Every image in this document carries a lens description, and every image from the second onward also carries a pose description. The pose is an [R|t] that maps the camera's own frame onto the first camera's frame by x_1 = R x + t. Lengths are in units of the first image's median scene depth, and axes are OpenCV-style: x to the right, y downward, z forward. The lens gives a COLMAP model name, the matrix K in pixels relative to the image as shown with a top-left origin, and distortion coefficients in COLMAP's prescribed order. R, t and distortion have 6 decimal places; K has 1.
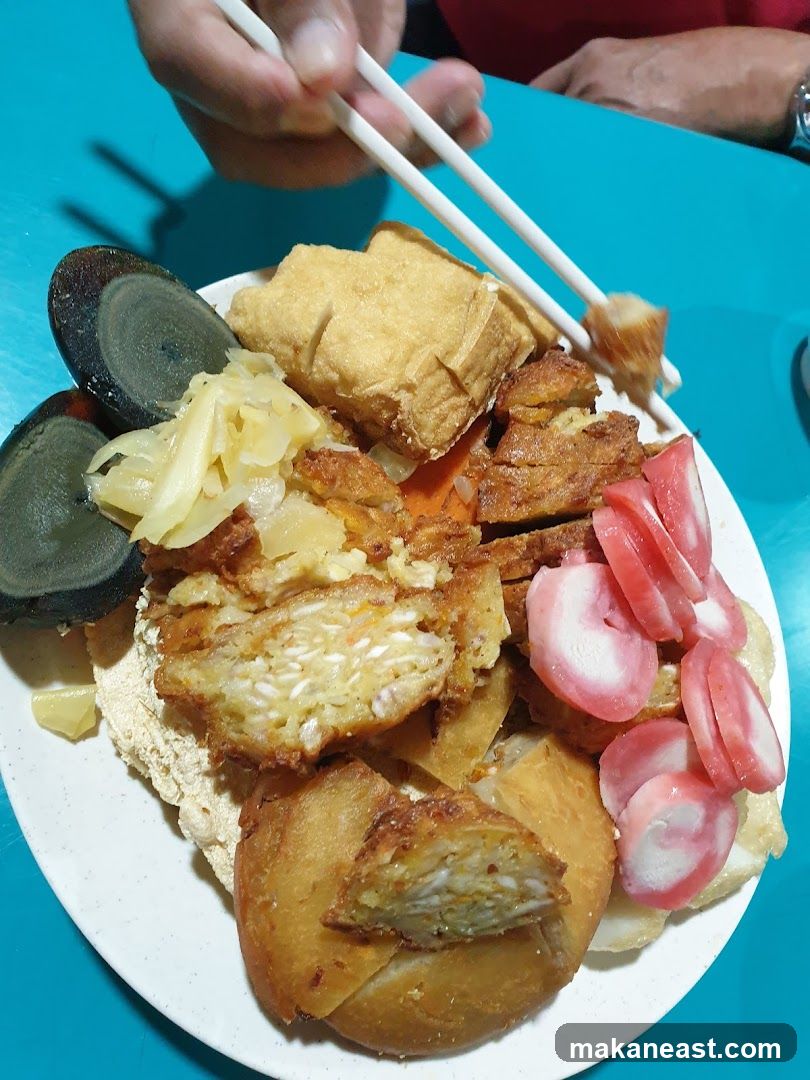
lens RADIAL K [[441.0, 0, 405.0], [0, 441.0, 540.0], [0, 0, 1]] dist [0.032323, -0.009011]
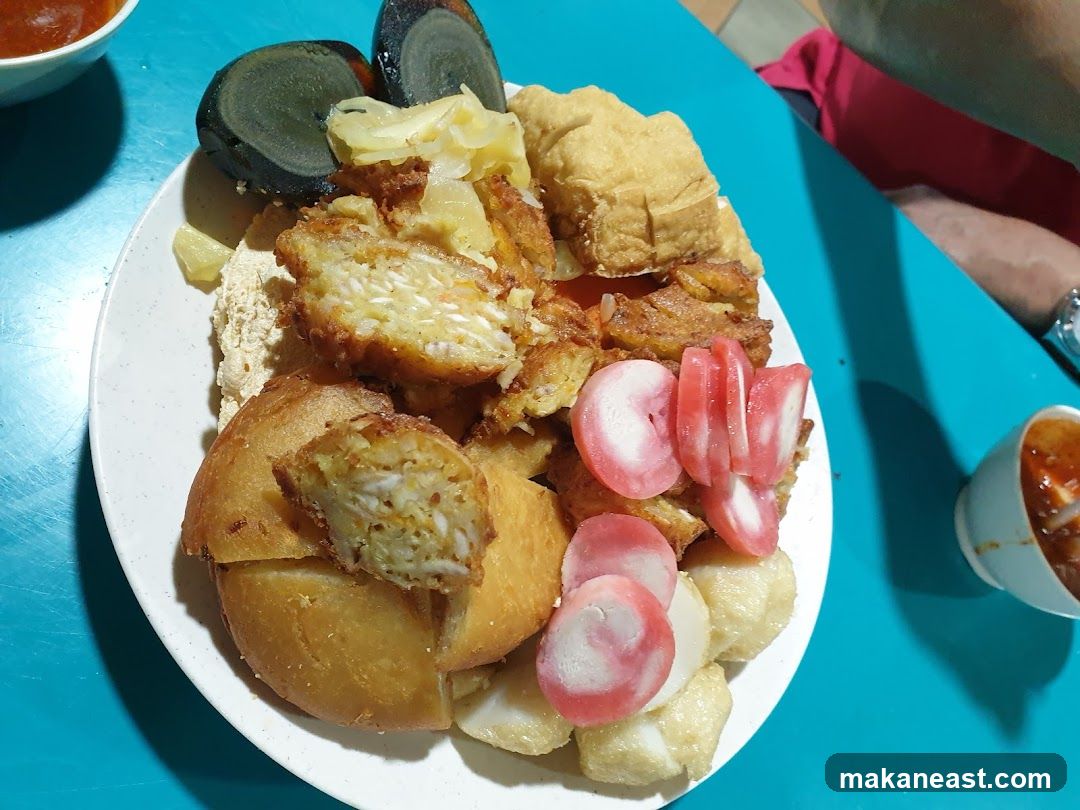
lens RADIAL K [[441.0, 0, 561.2], [0, 441.0, 494.5], [0, 0, 1]] dist [0.032323, -0.009011]
pose [[0.852547, 0.518029, -0.069346, 0.425749], [-0.522633, 0.843892, -0.121247, 0.570816], [-0.004289, 0.139611, 0.990197, -0.041467]]
